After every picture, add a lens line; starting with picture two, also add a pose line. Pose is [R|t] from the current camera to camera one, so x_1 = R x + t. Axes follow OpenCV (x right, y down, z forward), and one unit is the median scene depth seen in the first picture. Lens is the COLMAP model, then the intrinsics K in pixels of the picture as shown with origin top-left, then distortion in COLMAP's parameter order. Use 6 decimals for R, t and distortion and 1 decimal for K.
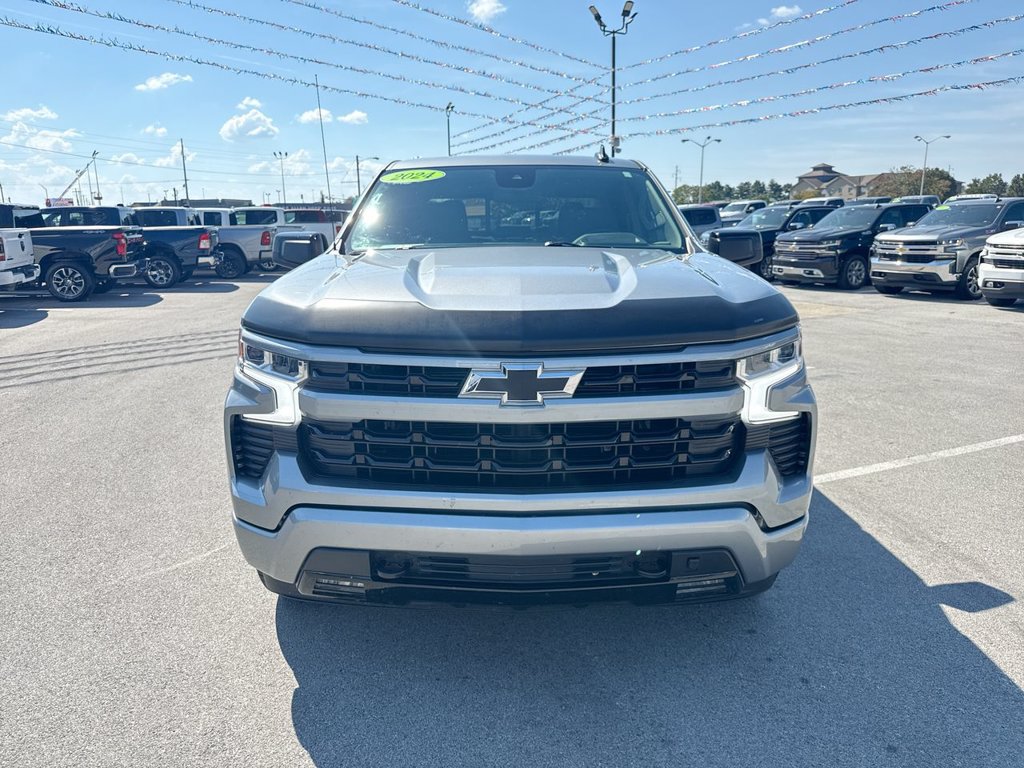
lens RADIAL K [[713.9, 0, 512.0], [0, 713.9, 384.0], [0, 0, 1]] dist [0.100154, -0.150797]
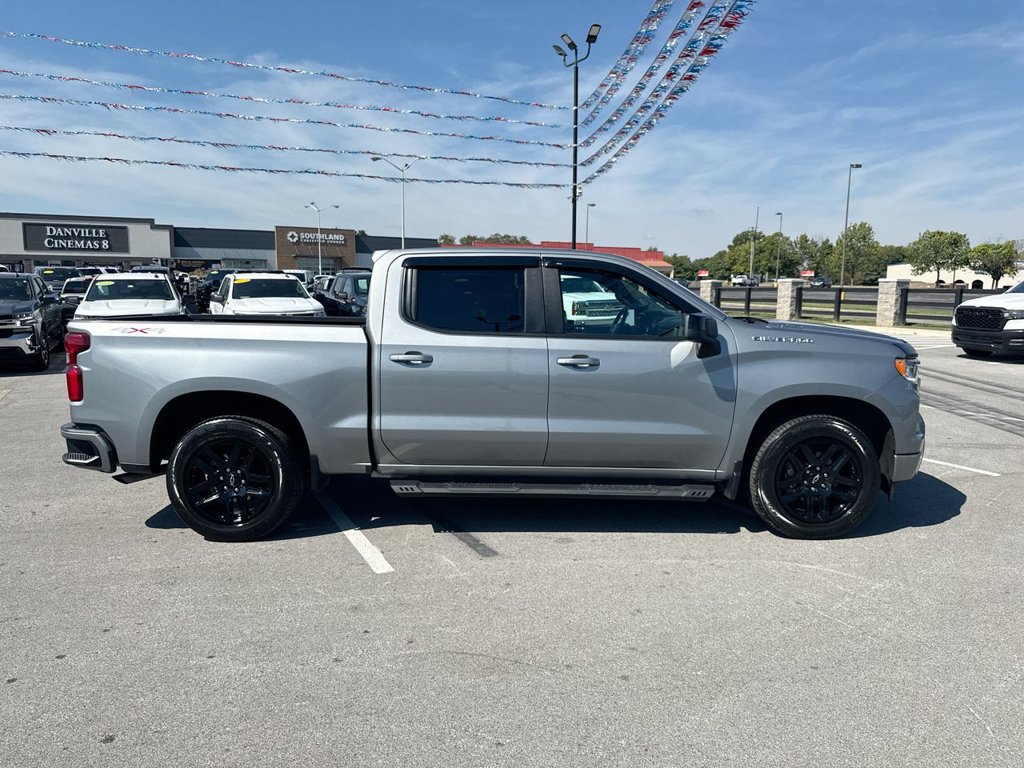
lens RADIAL K [[713.9, 0, 512.0], [0, 713.9, 384.0], [0, 0, 1]] dist [0.100154, -0.150797]
pose [[-0.017032, -0.111414, 0.993628, -2.481486], [0.207711, 0.971698, 0.112516, -0.480648], [-0.978042, 0.208304, 0.006592, 2.197376]]
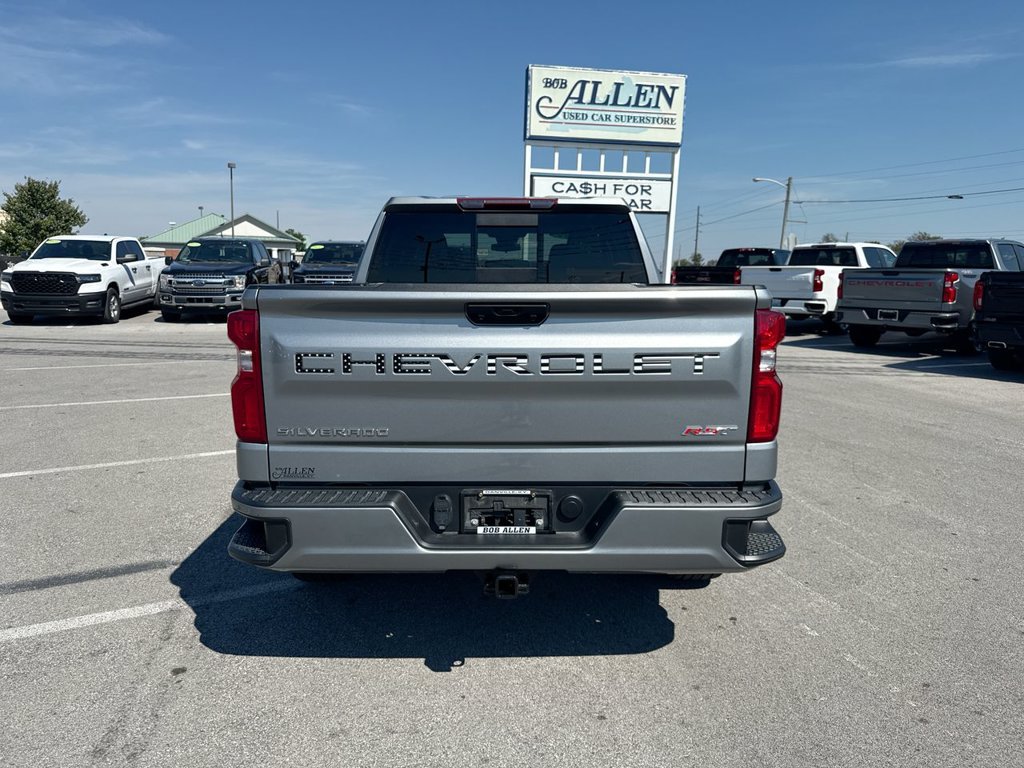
lens RADIAL K [[713.9, 0, 512.0], [0, 713.9, 384.0], [0, 0, 1]] dist [0.100154, -0.150797]
pose [[-0.999970, 0.007453, 0.002279, -0.011542], [0.007772, 0.931929, 0.362558, -0.943031], [0.000578, 0.362565, -0.931958, 4.455153]]
